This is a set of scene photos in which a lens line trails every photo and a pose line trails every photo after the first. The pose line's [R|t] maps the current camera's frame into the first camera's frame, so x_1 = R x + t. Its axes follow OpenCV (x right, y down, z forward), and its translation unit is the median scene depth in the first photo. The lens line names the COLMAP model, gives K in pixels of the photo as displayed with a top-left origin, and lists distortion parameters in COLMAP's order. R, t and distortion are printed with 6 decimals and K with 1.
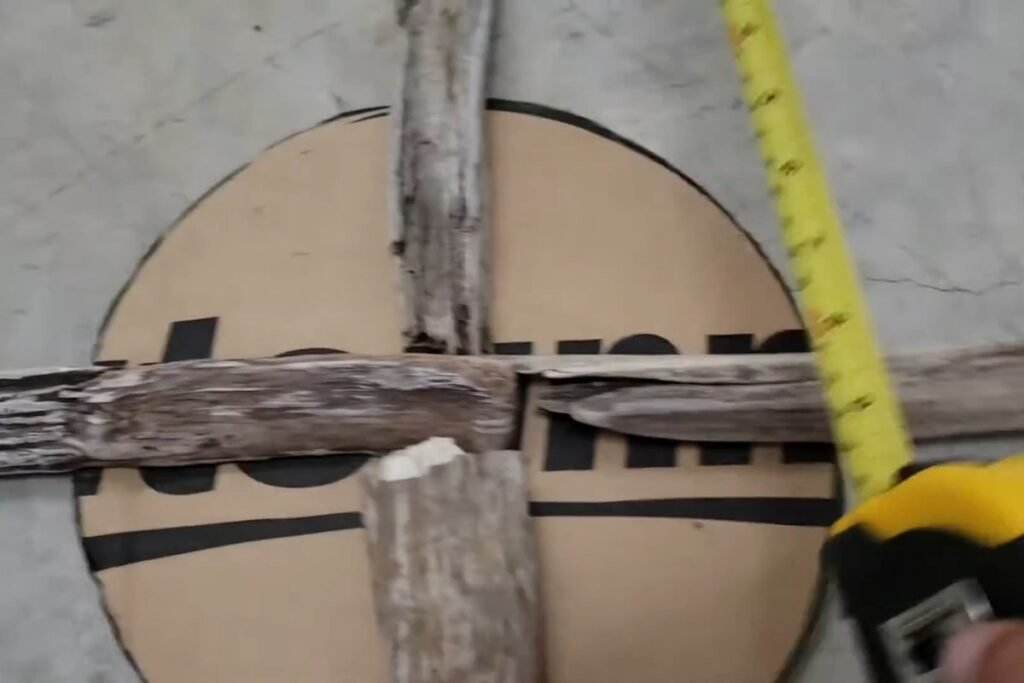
lens RADIAL K [[1082.3, 0, 509.7], [0, 1082.3, 341.8], [0, 0, 1]] dist [-0.040717, 0.000000]
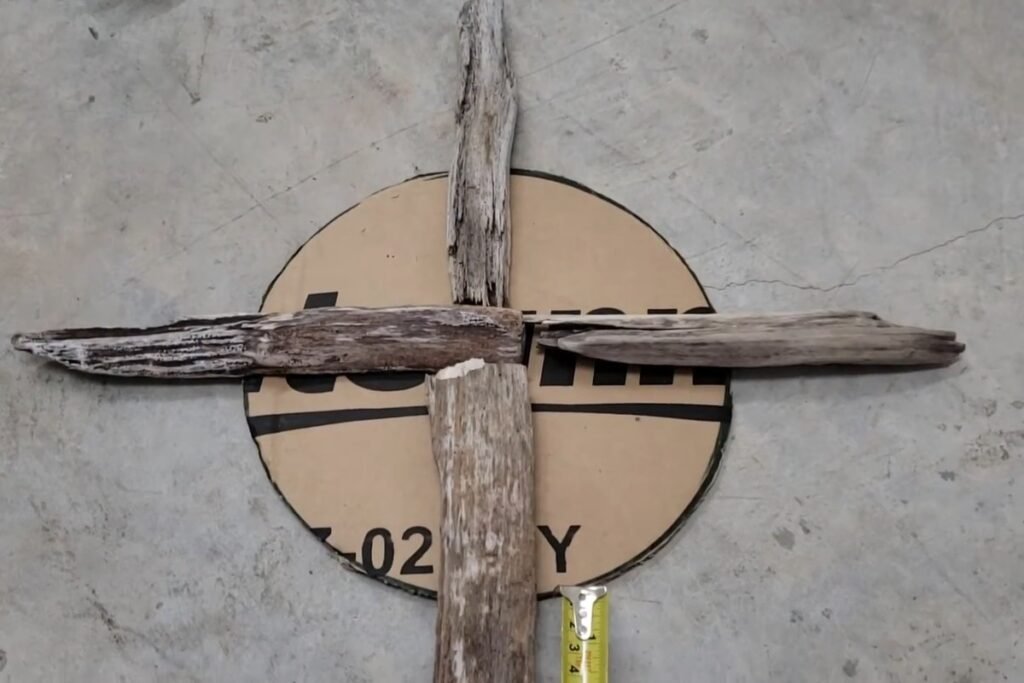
lens RADIAL K [[1082.3, 0, 513.9], [0, 1082.3, 341.2], [0, 0, 1]] dist [-0.040717, 0.000000]
pose [[0.999477, 0.018560, -0.026500, 0.033407], [-0.022907, 0.984388, -0.174515, 0.338144], [0.022847, 0.175031, 0.984298, -0.573441]]
